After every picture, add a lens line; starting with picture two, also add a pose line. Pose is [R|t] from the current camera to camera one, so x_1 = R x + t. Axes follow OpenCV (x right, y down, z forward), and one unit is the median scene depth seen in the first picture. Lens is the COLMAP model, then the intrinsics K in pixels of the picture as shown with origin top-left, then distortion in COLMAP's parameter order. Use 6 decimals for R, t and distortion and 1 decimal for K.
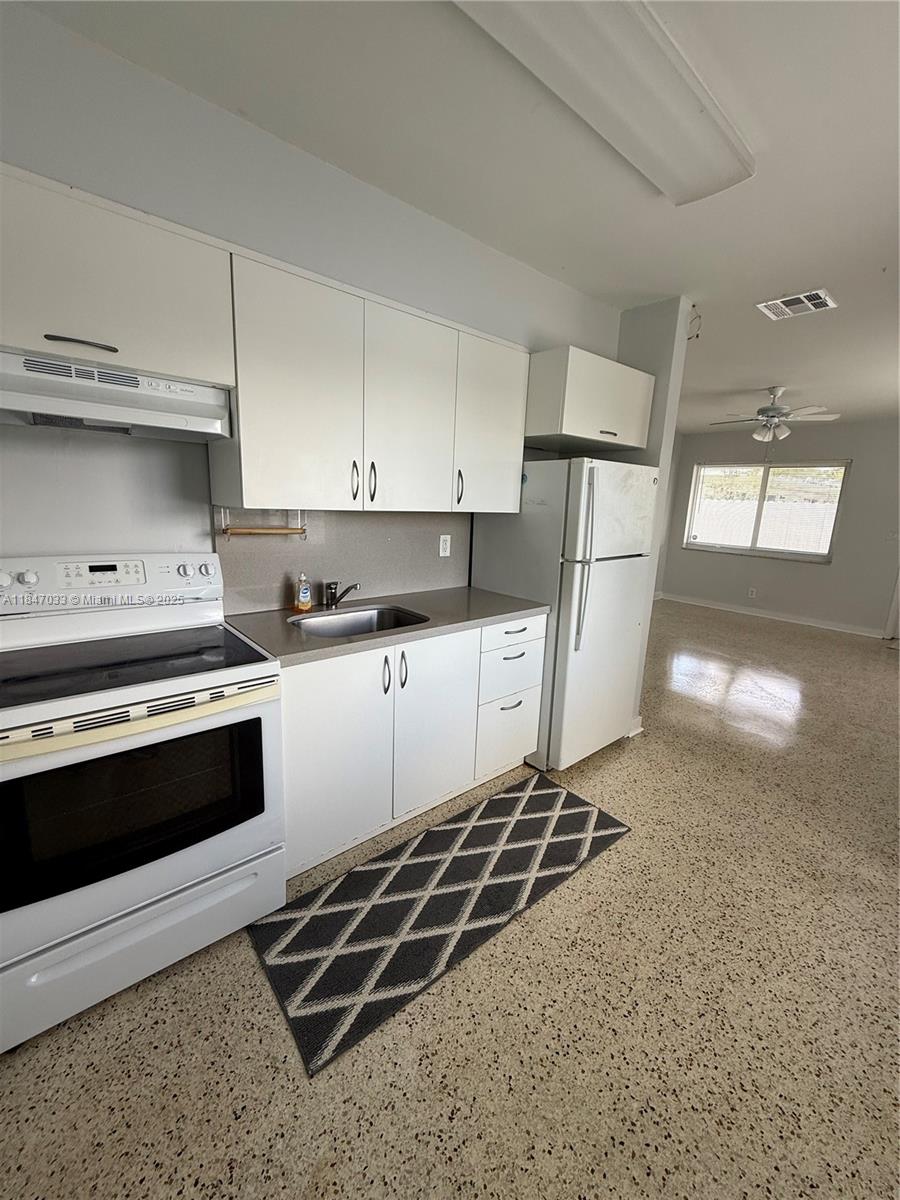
lens RADIAL K [[477.0, 0, 453.2], [0, 477.0, 597.5], [0, 0, 1]] dist [-0.000451, 0.000035]
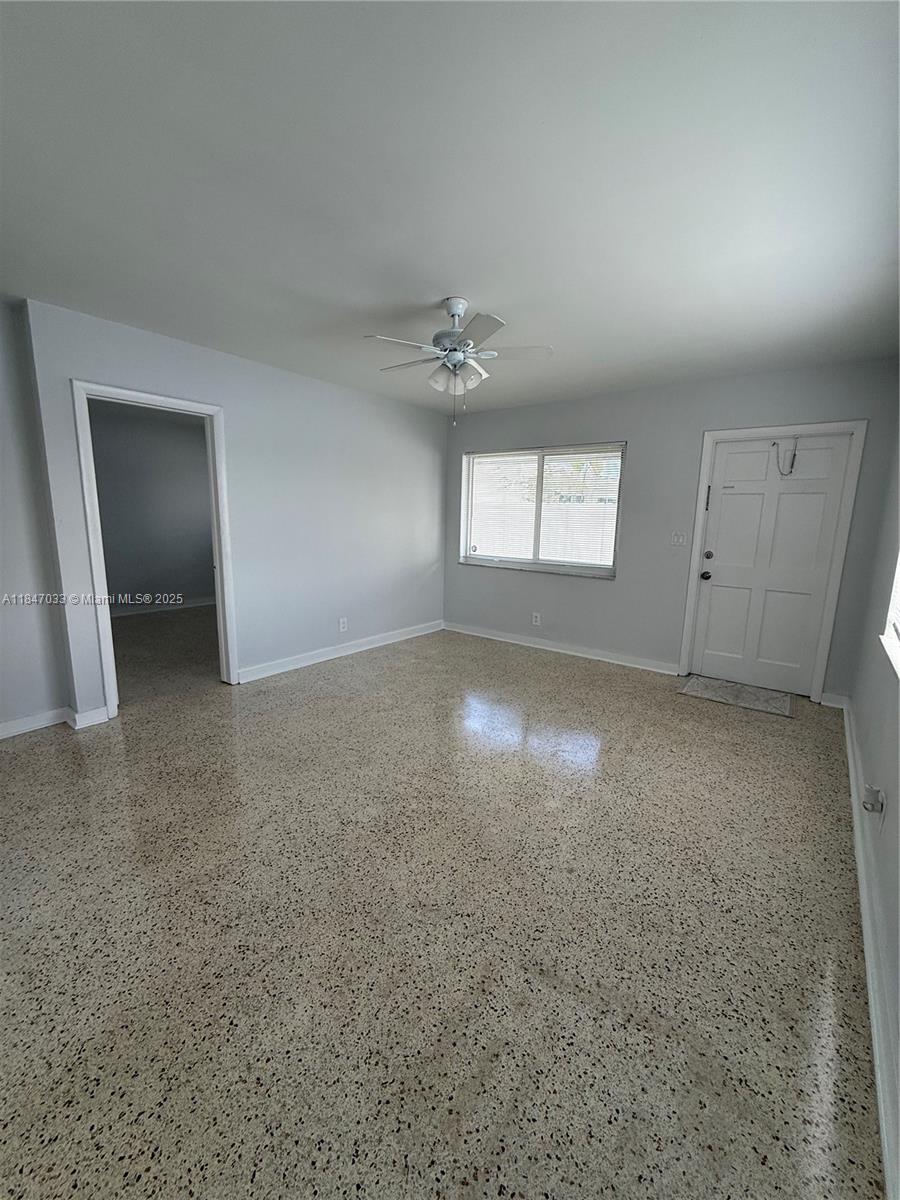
lens RADIAL K [[477.0, 0, 453.2], [0, 477.0, 599.6], [0, 0, 1]] dist [-0.000451, 0.000035]
pose [[0.977638, -0.058298, 0.202053, 0.983366], [0.062179, 0.997982, -0.012907, -0.113483], [-0.200893, 0.025182, 0.979290, 0.789386]]
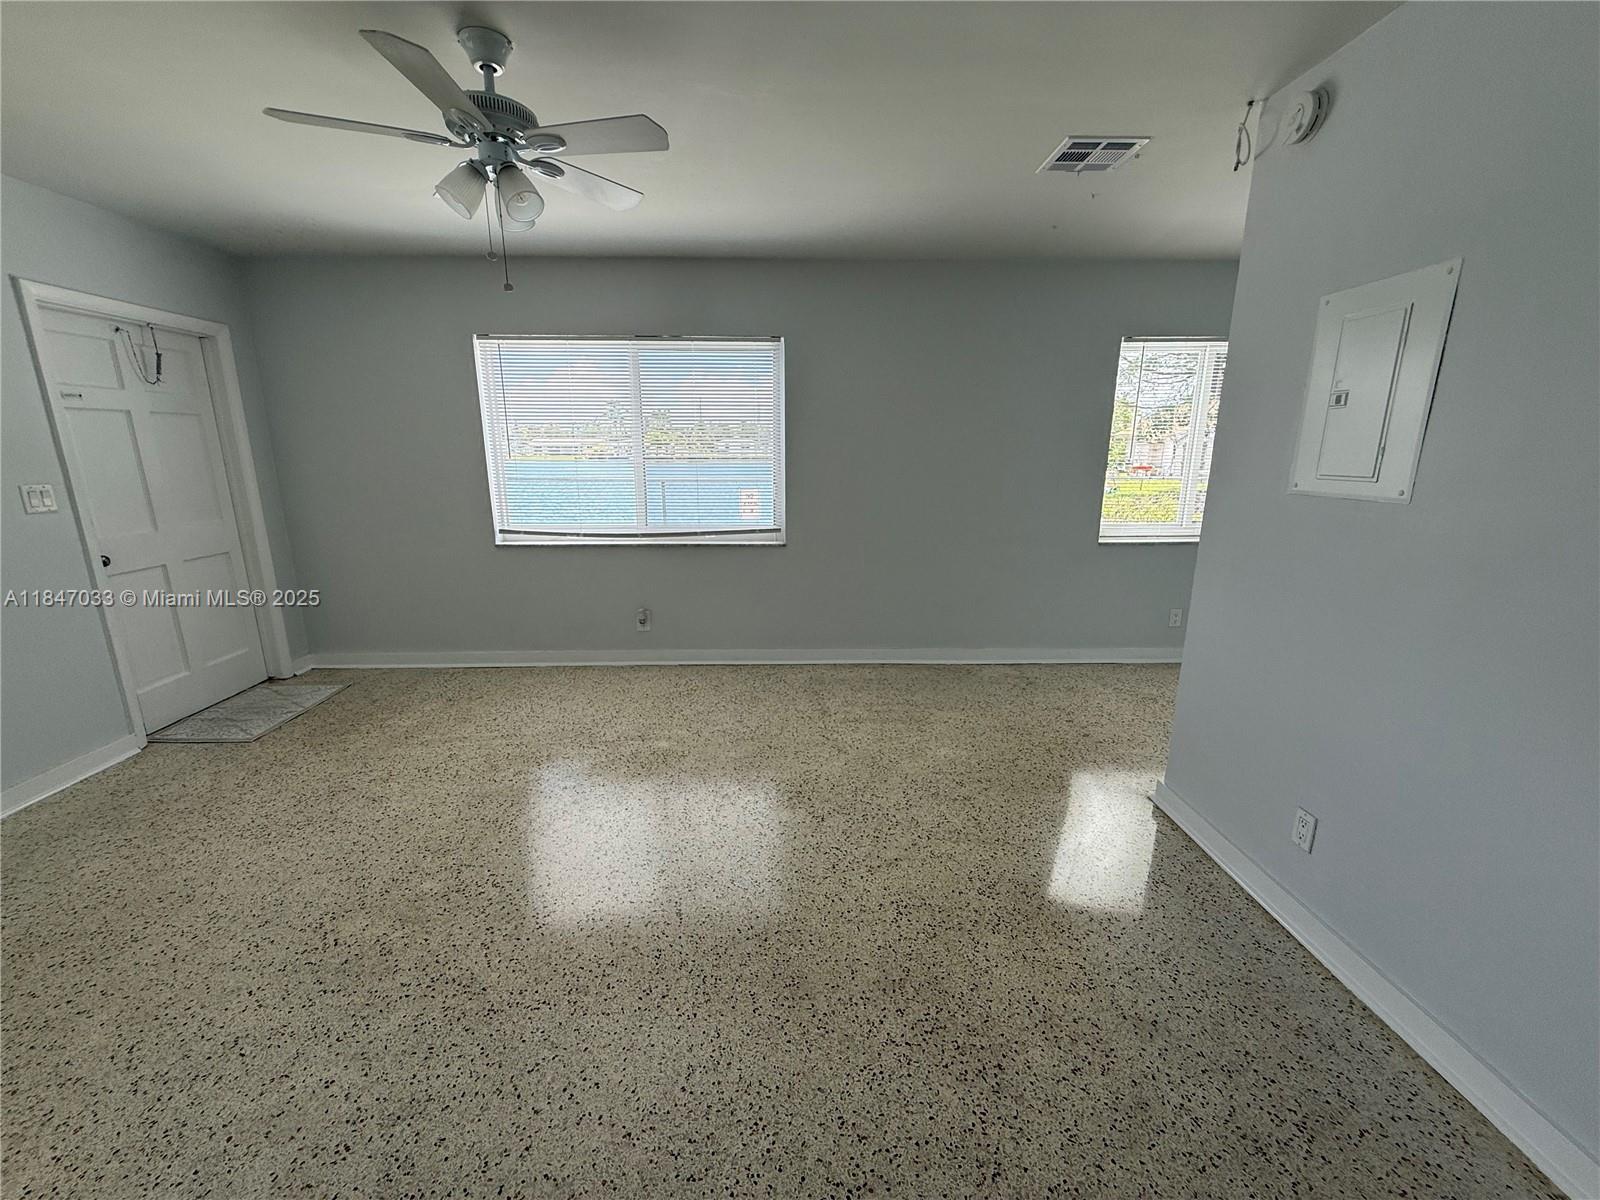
lens RADIAL K [[636.0, 0, 793.9], [0, 636.0, 598.5], [0, 0, 1]] dist [-0.000451, 0.000035]
pose [[-0.773254, -0.187425, 0.605765, 0.395582], [0.097753, 0.908664, 0.405924, -0.481893], [-0.626517, 0.373097, -0.684306, 2.369521]]
